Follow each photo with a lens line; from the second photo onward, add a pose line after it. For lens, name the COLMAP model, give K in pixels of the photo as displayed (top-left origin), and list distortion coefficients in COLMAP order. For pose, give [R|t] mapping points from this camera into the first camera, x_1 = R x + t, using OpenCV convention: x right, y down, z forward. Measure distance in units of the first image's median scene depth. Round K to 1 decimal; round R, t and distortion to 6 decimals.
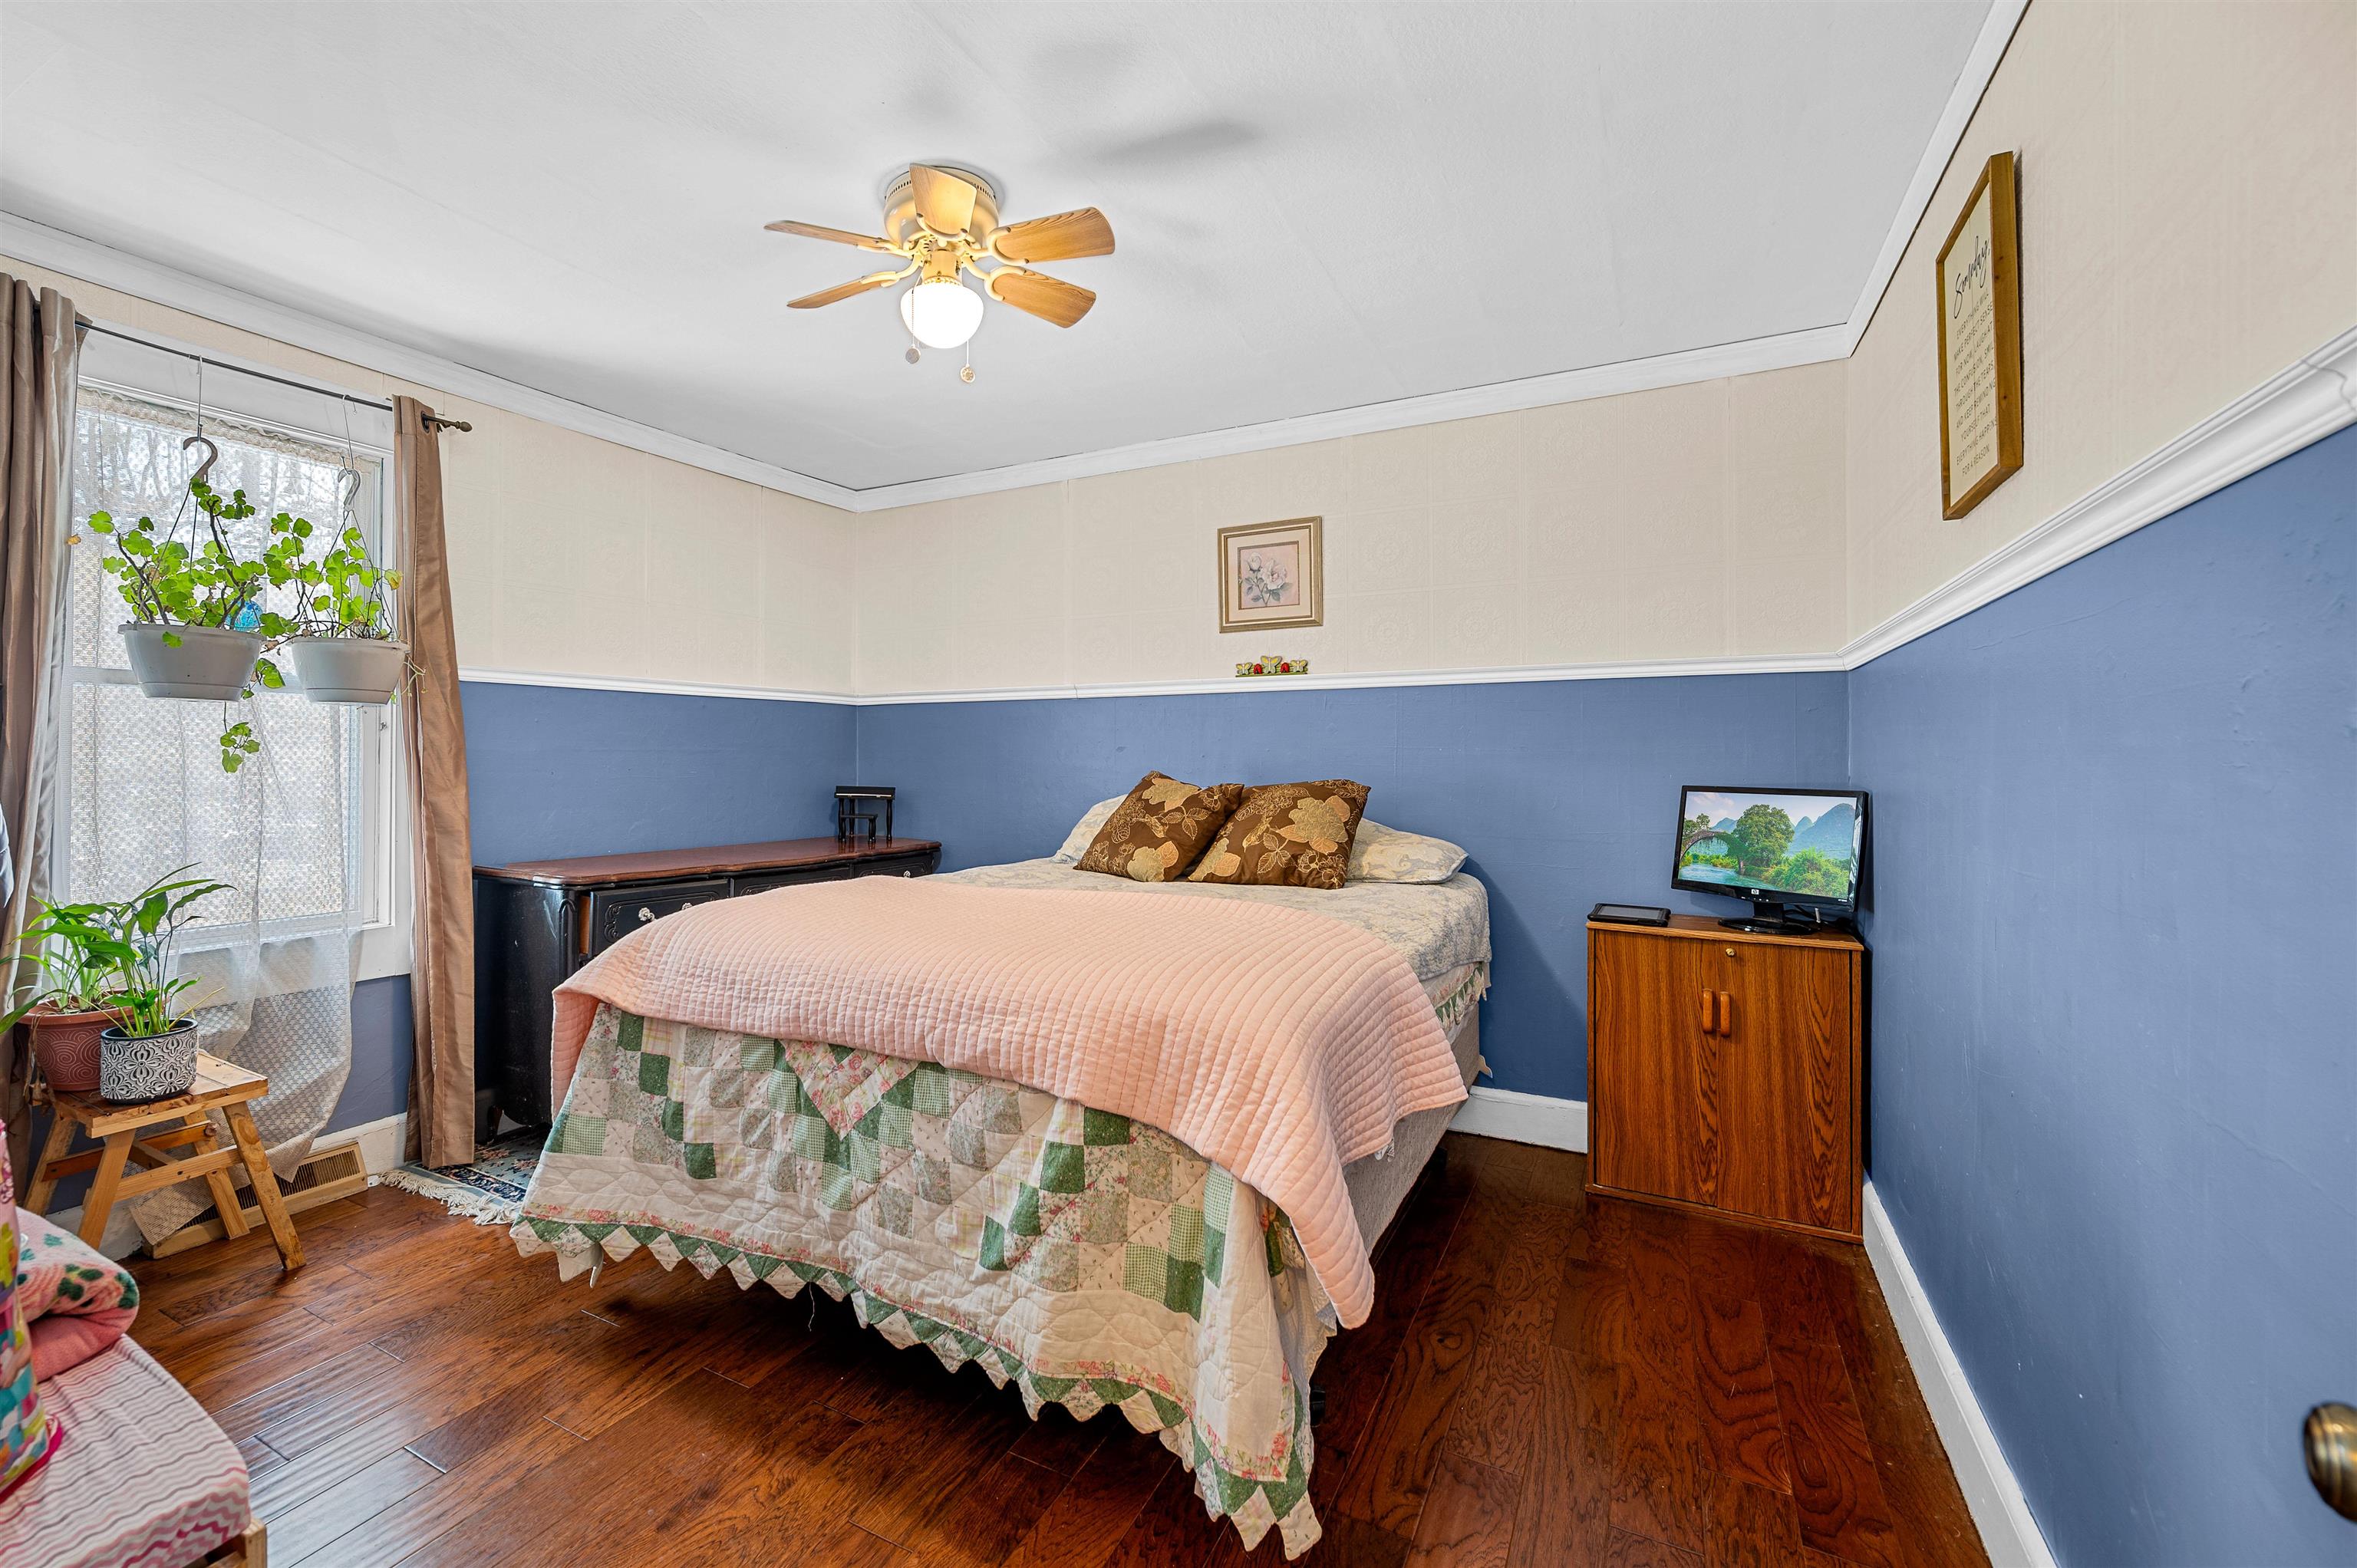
lens RADIAL K [[1048.9, 0, 1040.4], [0, 1048.9, 747.8], [0, 0, 1]] dist [-0.002193, -0.000286]
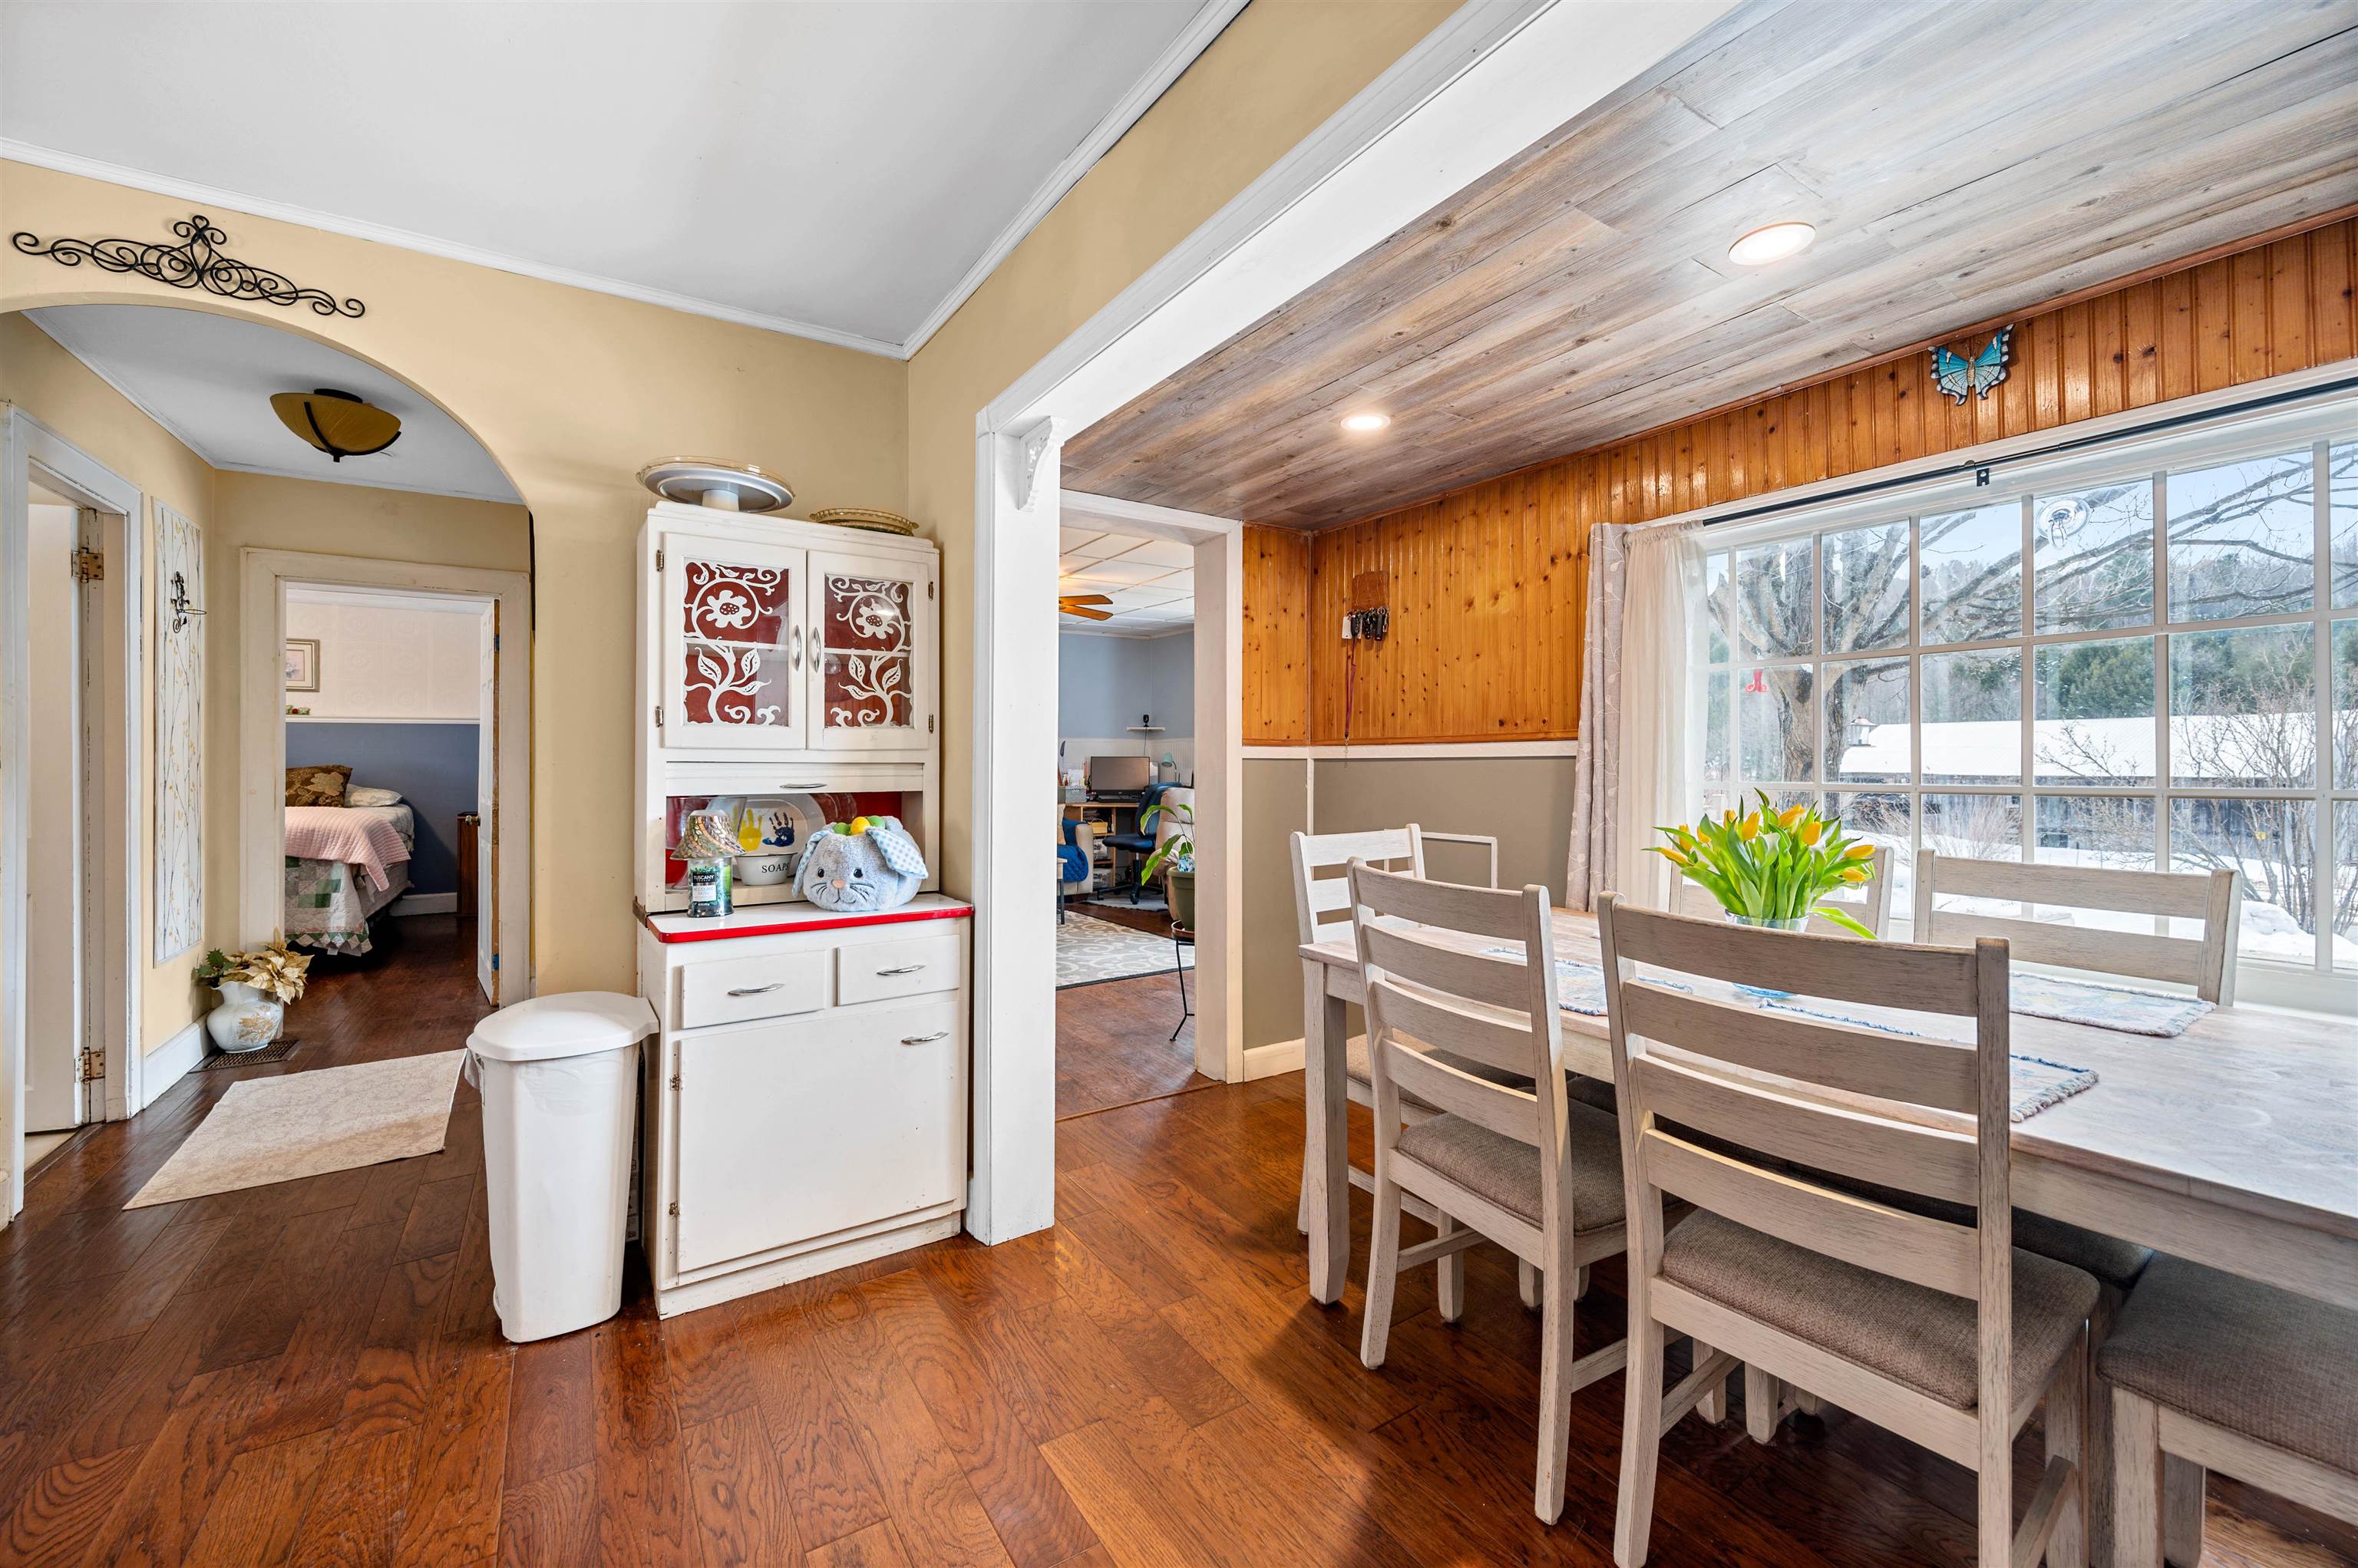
lens RADIAL K [[938.3, 0, 1174.5], [0, 938.3, 757.8], [0, 0, 1]] dist [-0.000409, -0.000079]
pose [[0.447949, 0.000323, 0.894059, -0.799521], [-0.010977, 0.999927, 0.005138, -0.017091], [-0.893992, -0.012116, 0.447920, -1.708035]]
